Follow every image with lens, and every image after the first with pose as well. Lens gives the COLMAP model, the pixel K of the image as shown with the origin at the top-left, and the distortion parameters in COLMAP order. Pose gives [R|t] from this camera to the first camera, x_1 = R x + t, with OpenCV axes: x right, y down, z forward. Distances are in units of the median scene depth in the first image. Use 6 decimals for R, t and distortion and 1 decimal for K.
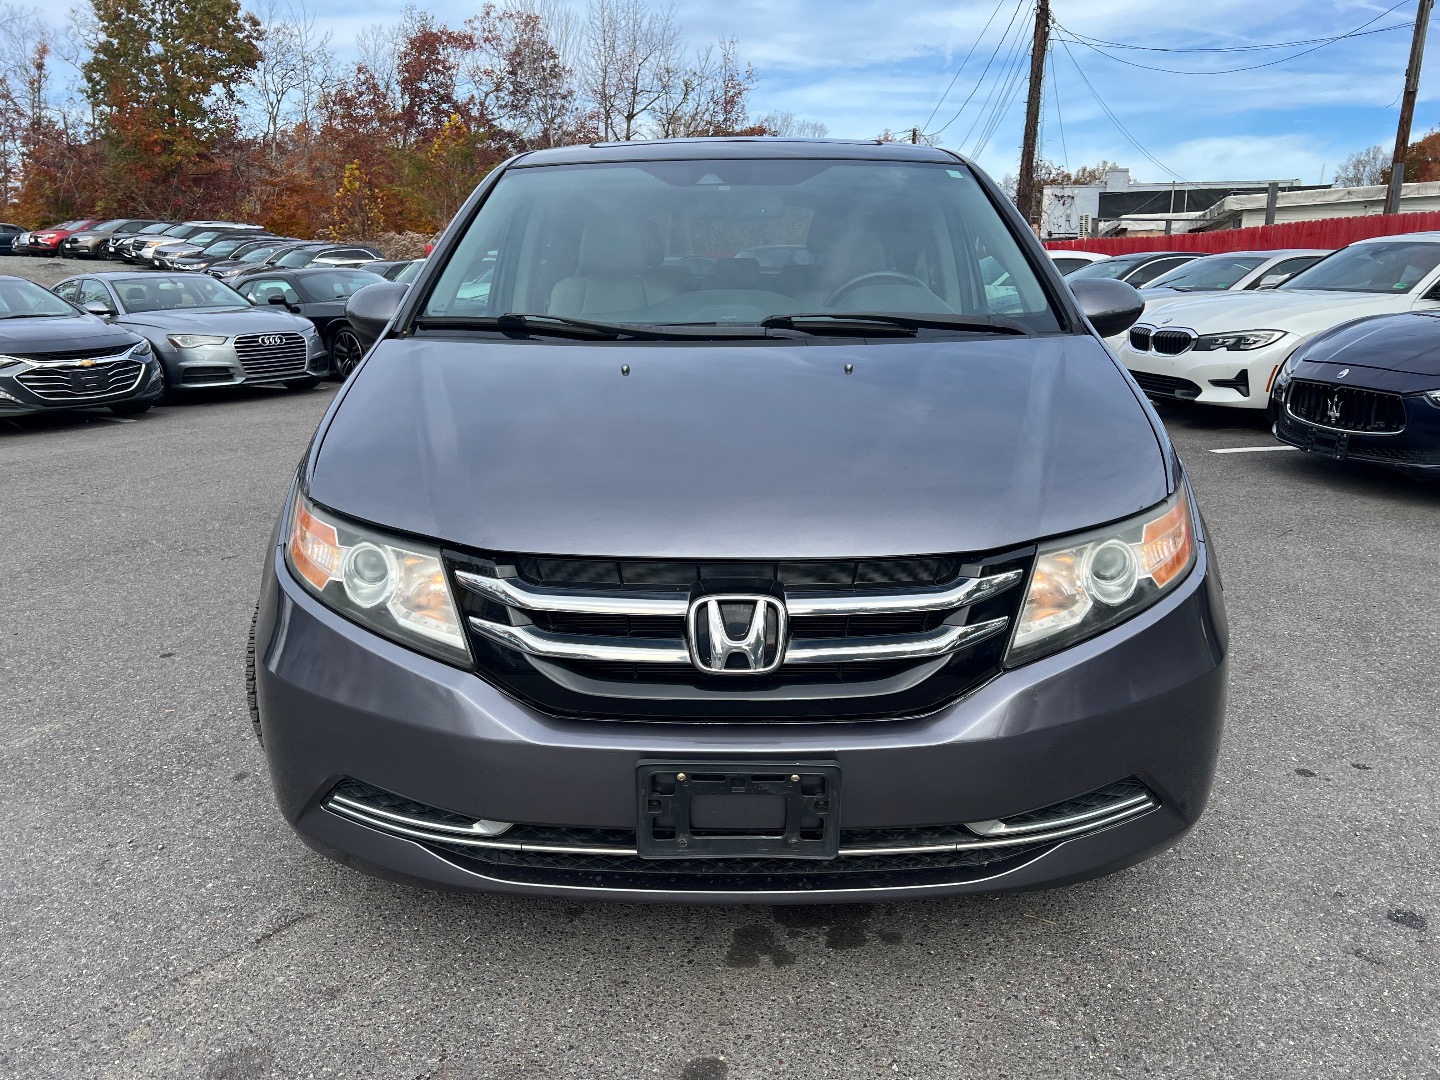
lens RADIAL K [[1084.1, 0, 722.6], [0, 1084.1, 548.1], [0, 0, 1]] dist [0.052627, -0.058345]
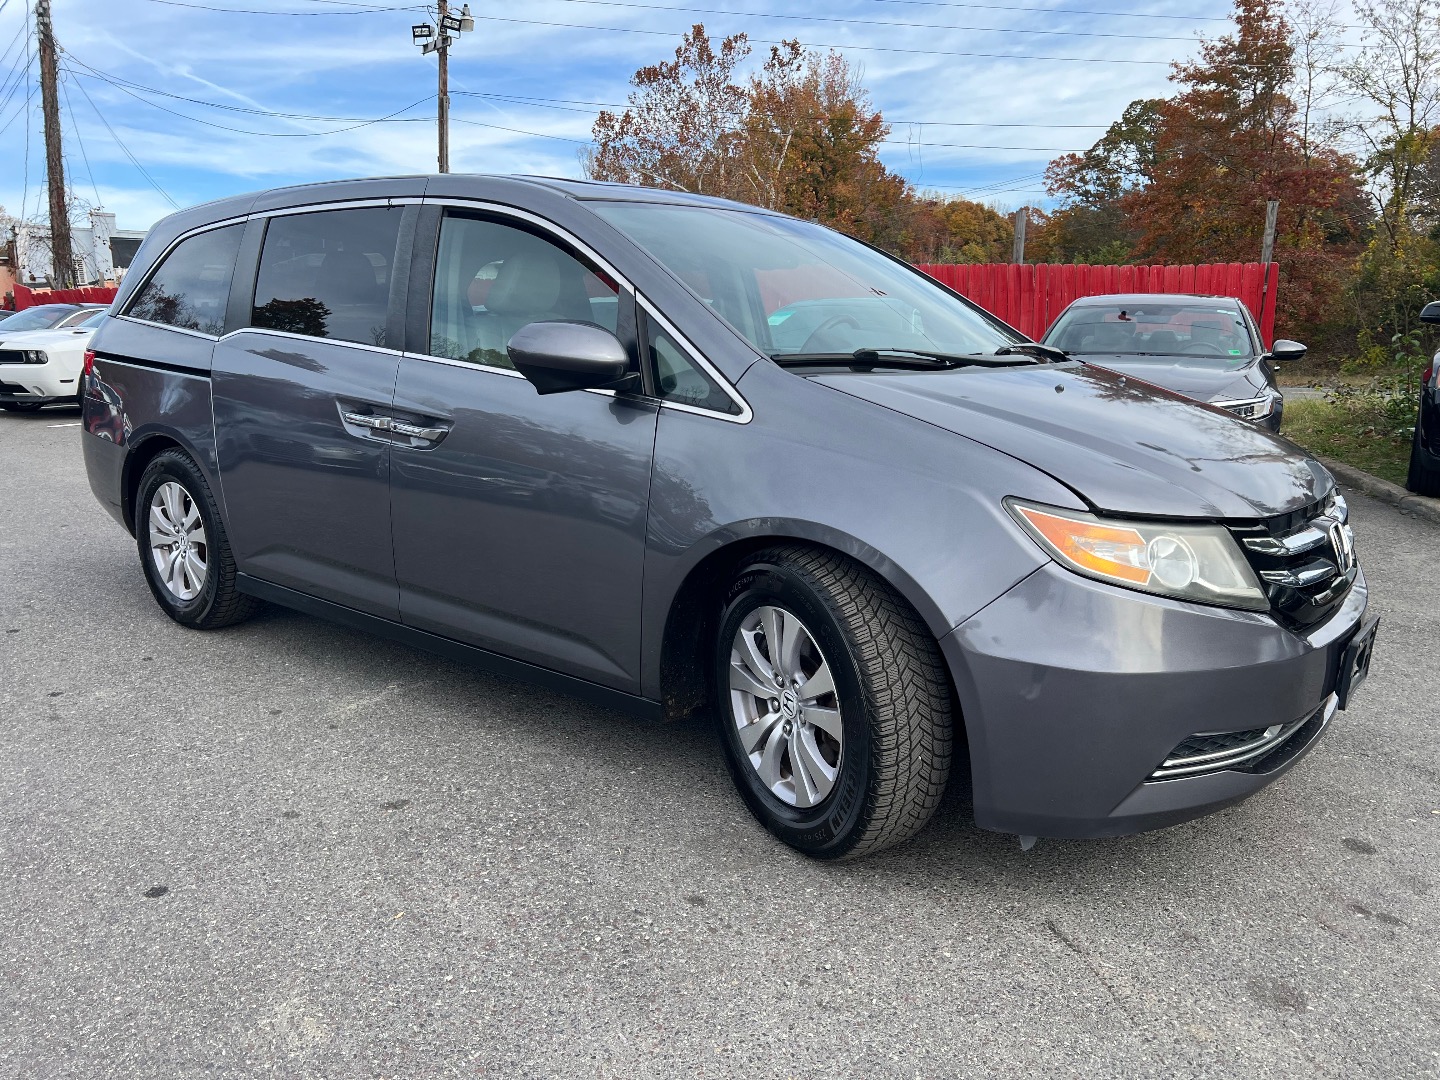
lens RADIAL K [[1084.1, 0, 720.9], [0, 1084.1, 531.8], [0, 0, 1]] dist [0.052627, -0.058345]
pose [[0.617005, -0.142959, 0.773866, -1.256727], [0.188122, 0.981645, 0.031352, -0.111148], [-0.764143, 0.126237, 0.632573, 0.513006]]
